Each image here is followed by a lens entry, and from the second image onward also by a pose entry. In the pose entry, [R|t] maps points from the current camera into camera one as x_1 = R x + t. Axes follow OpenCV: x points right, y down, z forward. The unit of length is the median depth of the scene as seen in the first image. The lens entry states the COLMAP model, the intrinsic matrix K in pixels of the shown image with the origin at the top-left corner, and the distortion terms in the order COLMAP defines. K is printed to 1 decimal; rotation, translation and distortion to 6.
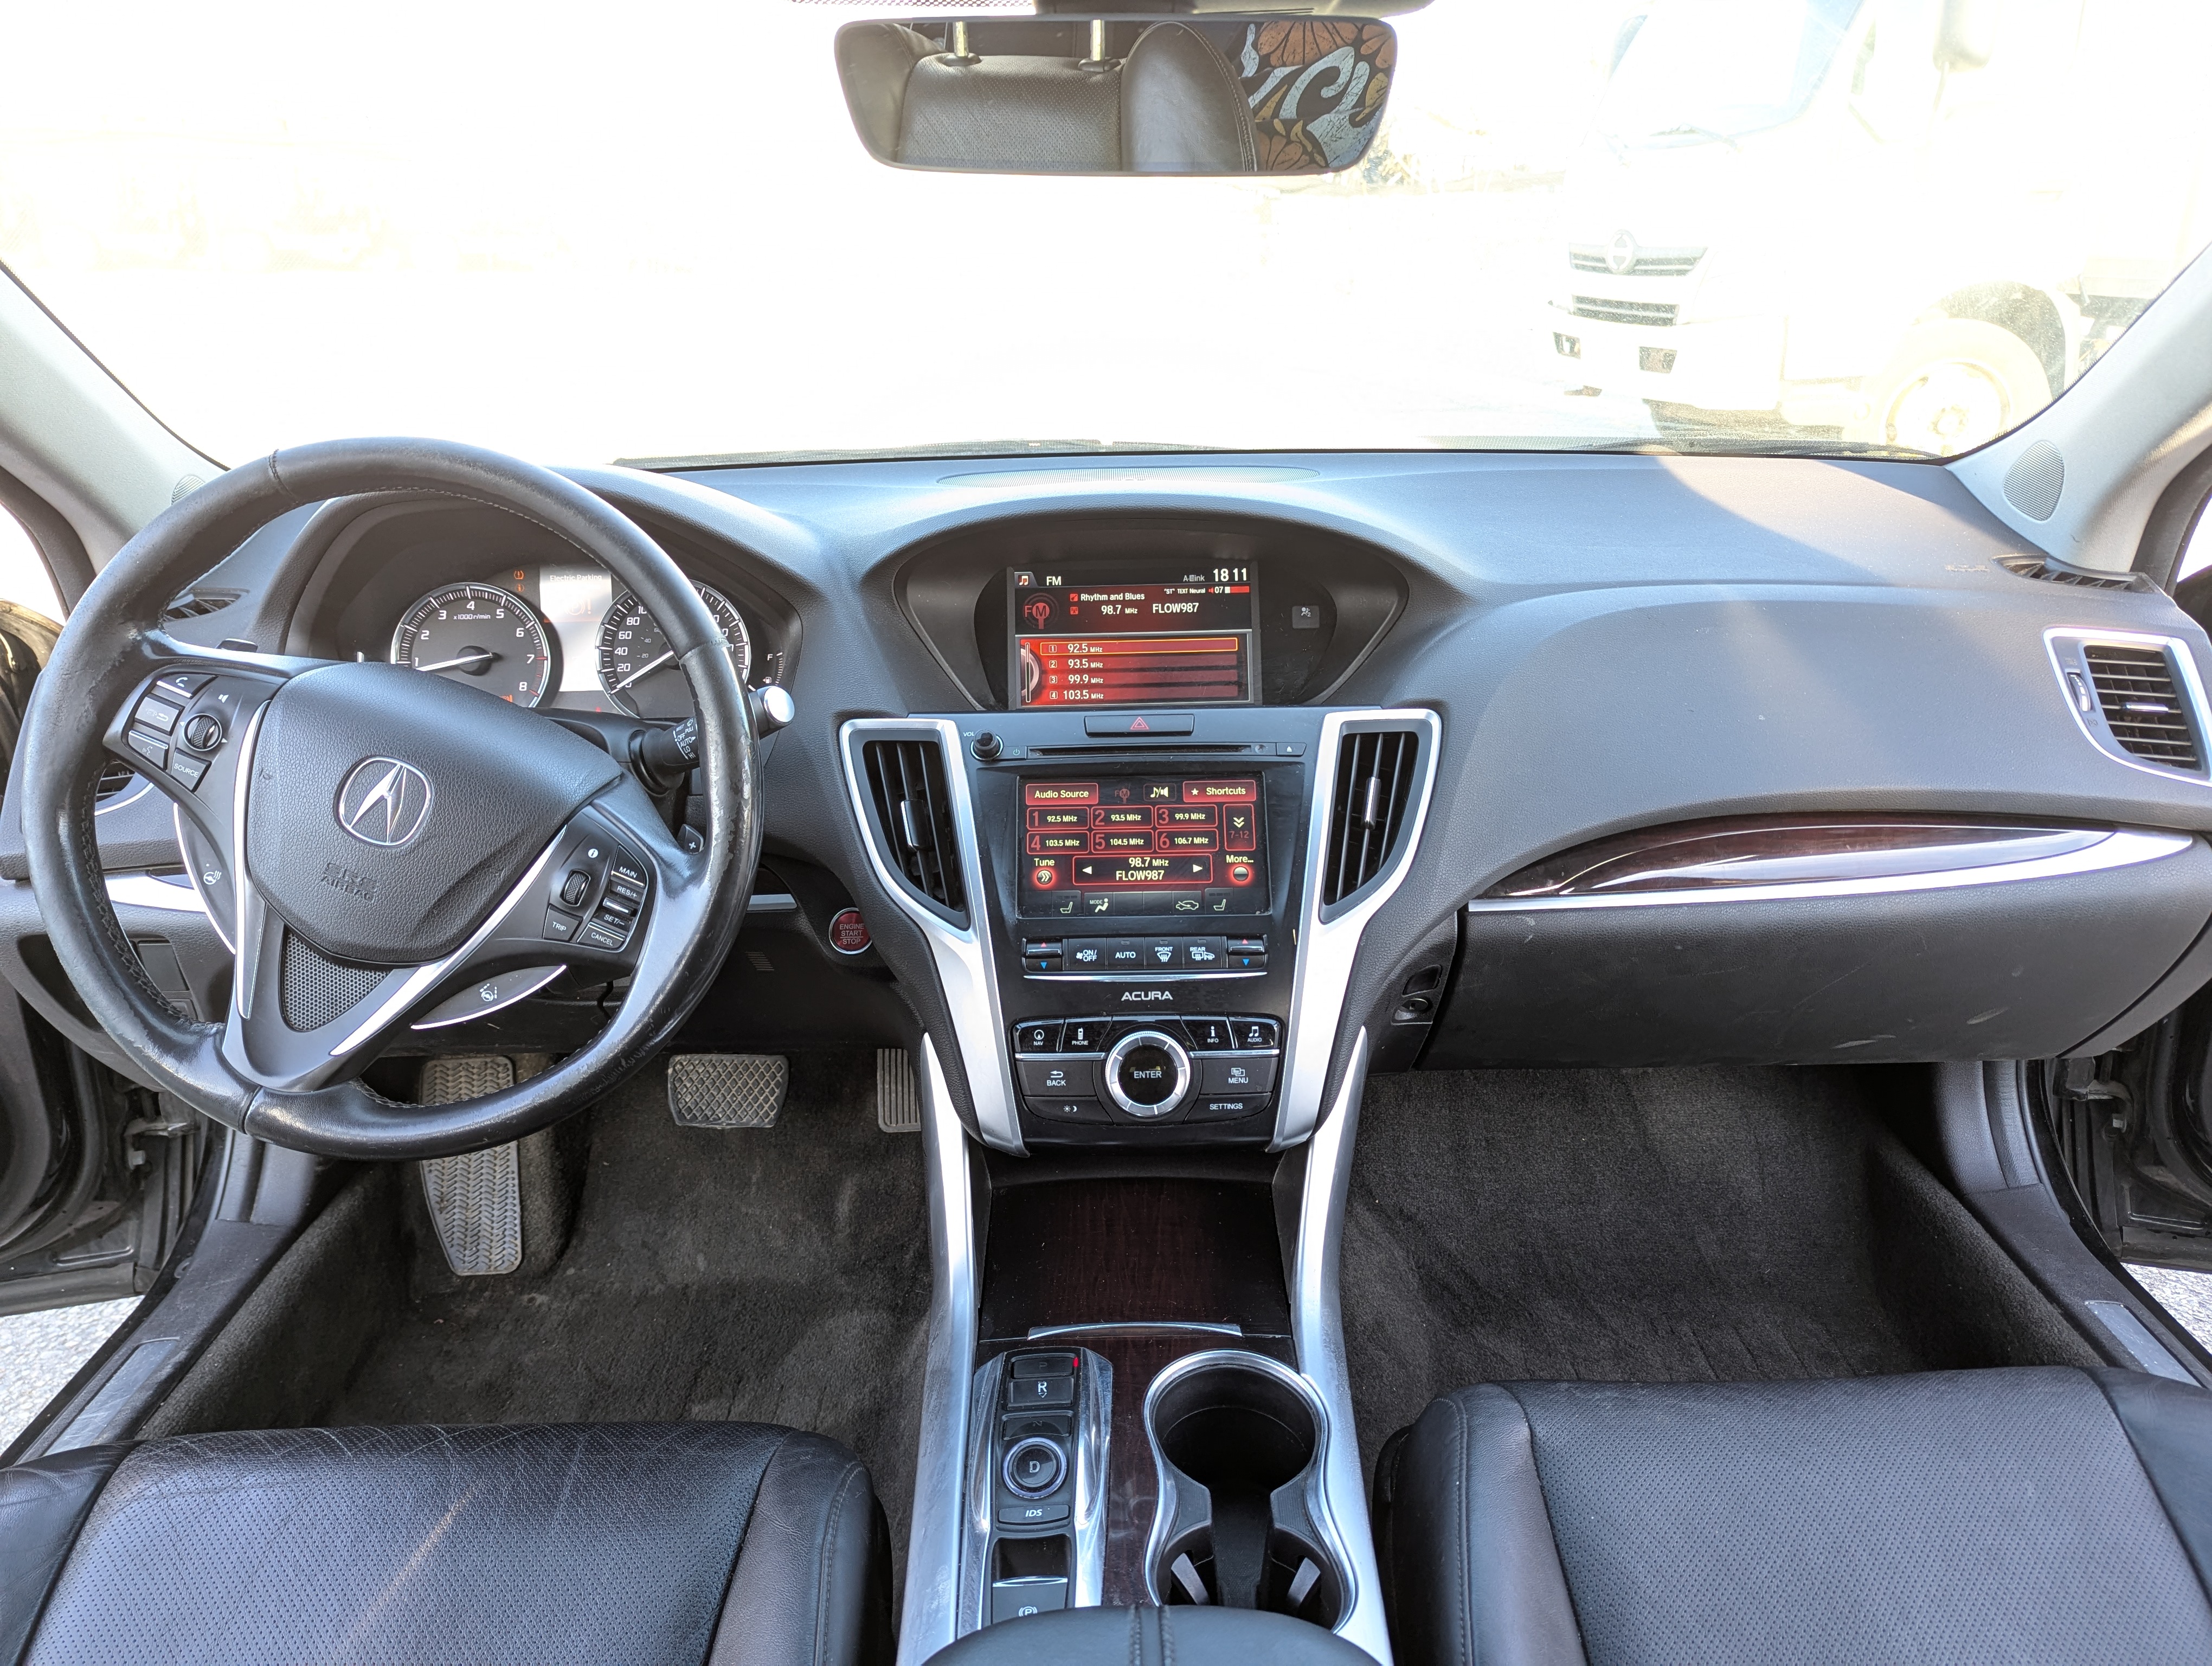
lens RADIAL K [[1501.1, 0, 1141.8], [0, 1501.1, 827.8], [0, 0, 1]] dist [-0.005609, -0.006045]
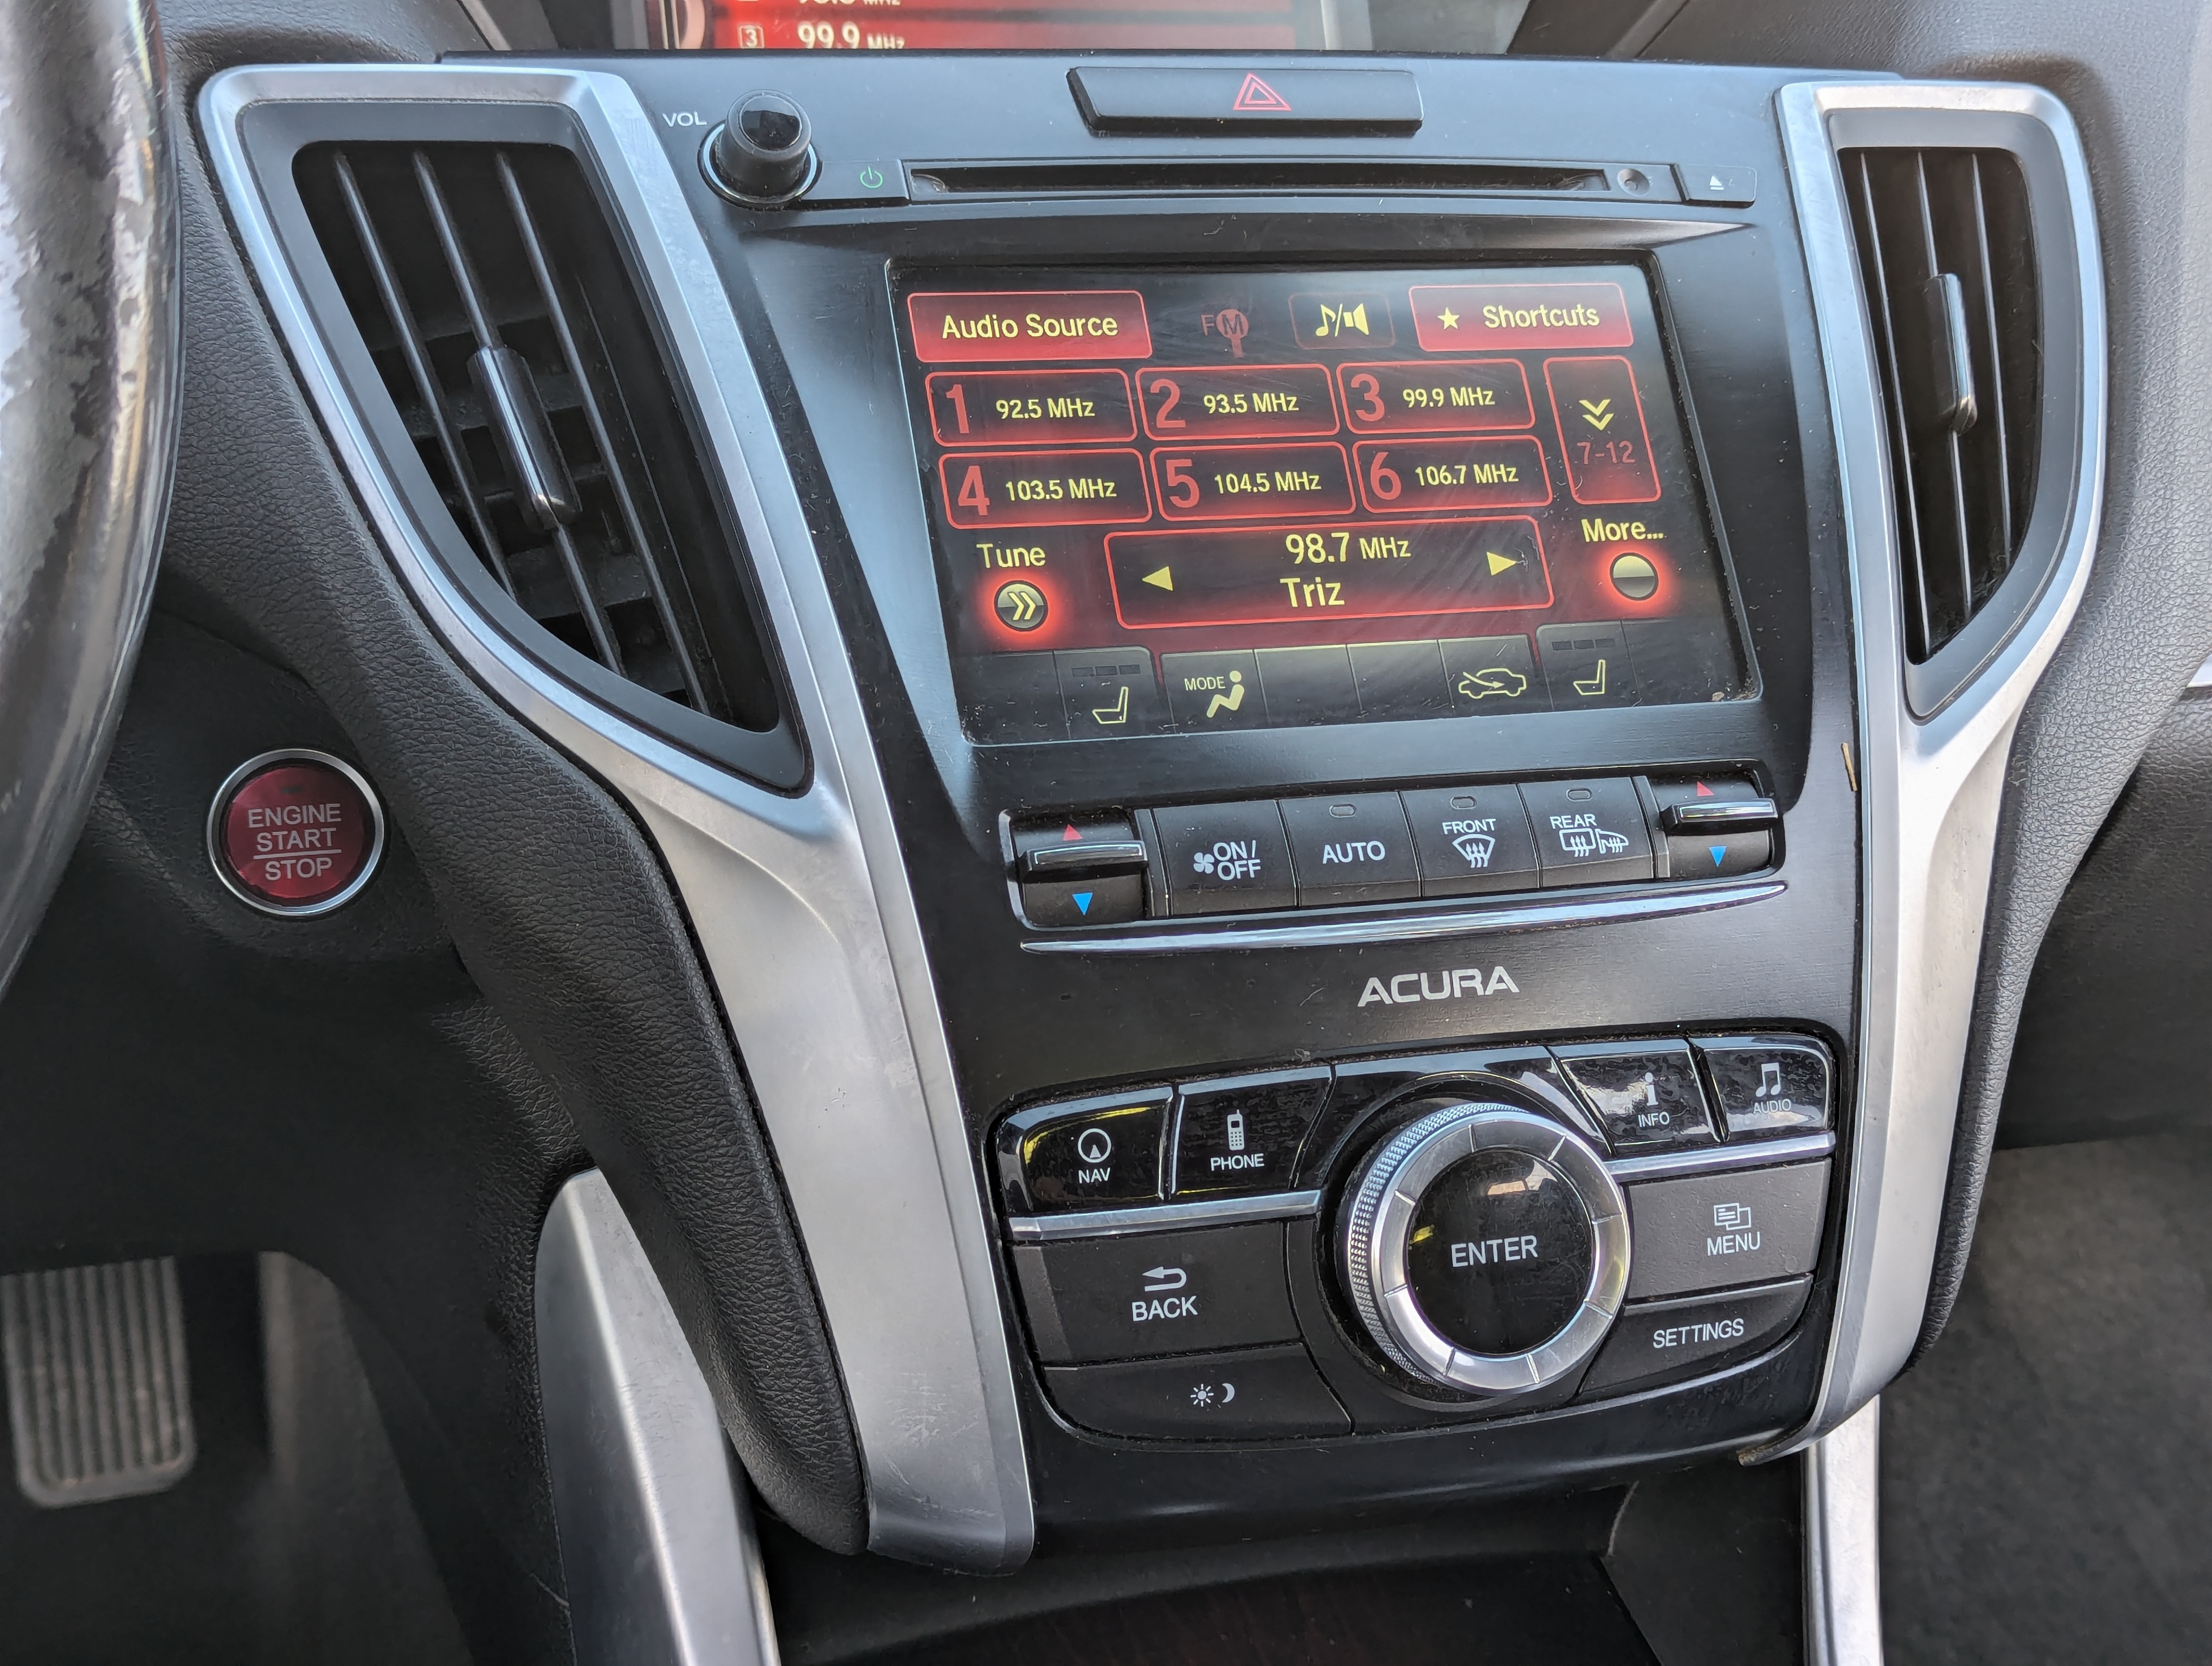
lens RADIAL K [[2983.4, 0, 1106.0], [0, 2983.4, 833.0], [0, 0, 1]] dist [0.106651, -0.461865]
pose [[0.951556, -0.048397, 0.303643, -0.224275], [0.035025, 0.998168, 0.049334, 0.048583], [-0.305475, -0.036309, 0.951508, 0.442261]]
